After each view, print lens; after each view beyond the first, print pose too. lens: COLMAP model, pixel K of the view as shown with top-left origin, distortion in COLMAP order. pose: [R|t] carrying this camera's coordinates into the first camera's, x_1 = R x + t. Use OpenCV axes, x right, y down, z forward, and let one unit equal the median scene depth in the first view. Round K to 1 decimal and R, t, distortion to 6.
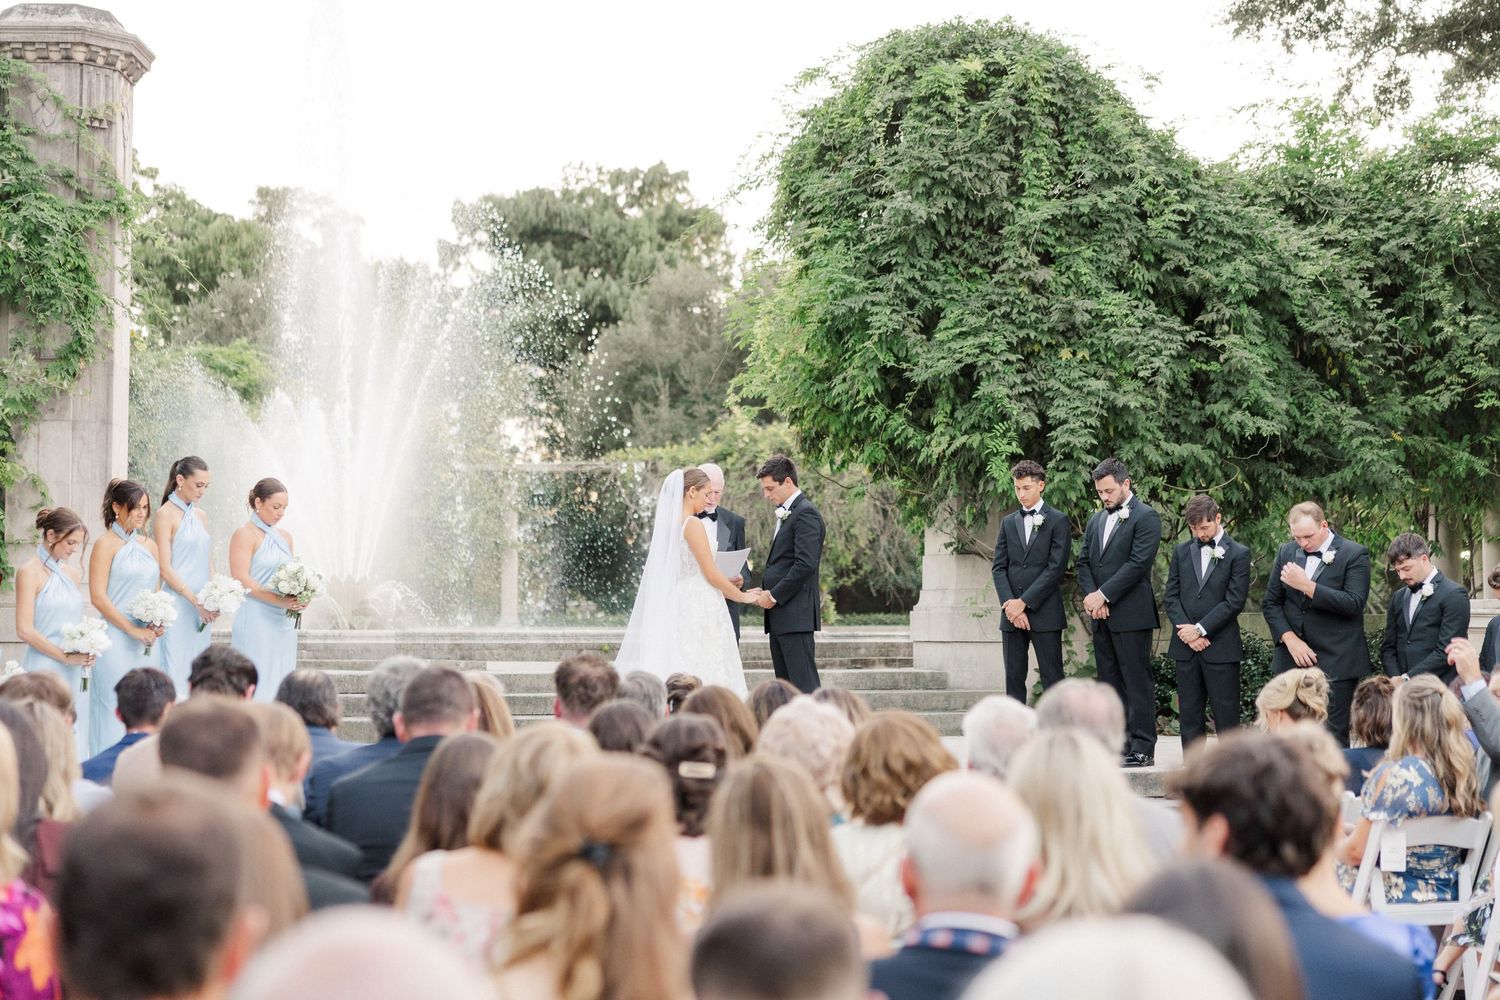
lens RADIAL K [[2285.3, 0, 750.0], [0, 2285.3, 500.0], [0, 0, 1]] dist [0.015900, 0.028954]
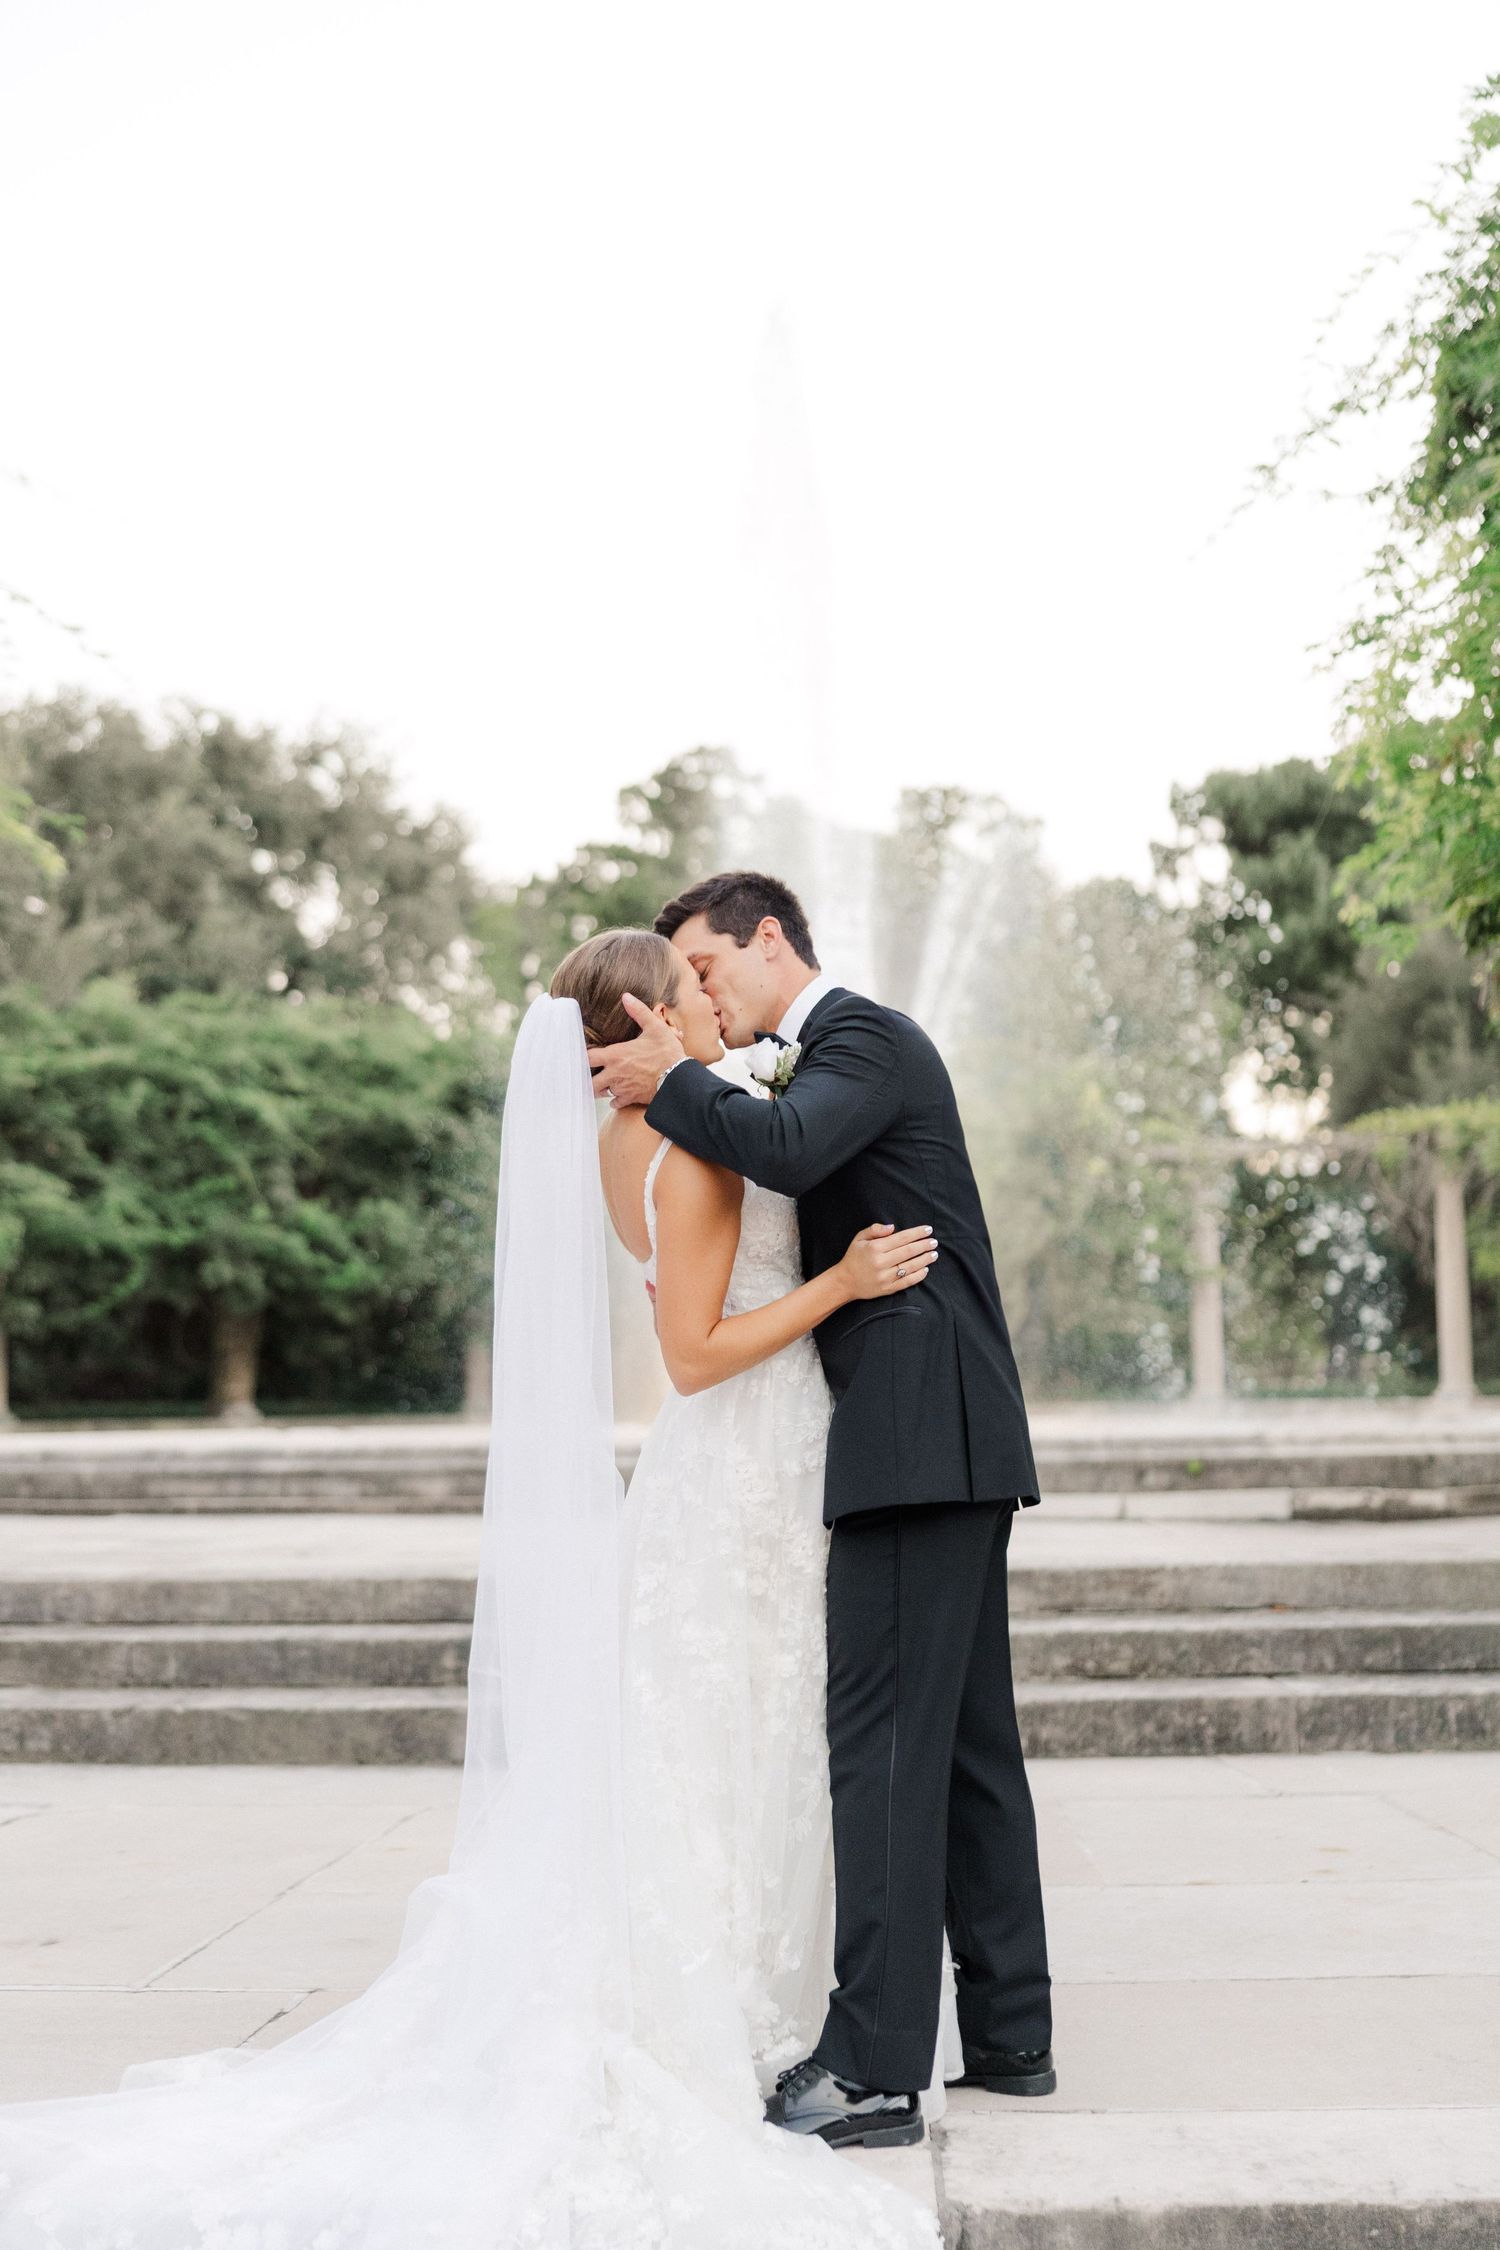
lens RADIAL K [[3043.3, 0, 750.0], [0, 3043.3, 1125.0], [0, 0, 1]] dist [0.021091, 0.025204]
pose [[0.955671, -0.043670, -0.291180, 0.055777], [0.033597, 0.998654, -0.039507, 0.017393], [0.292513, 0.027973, 0.955852, 0.470075]]
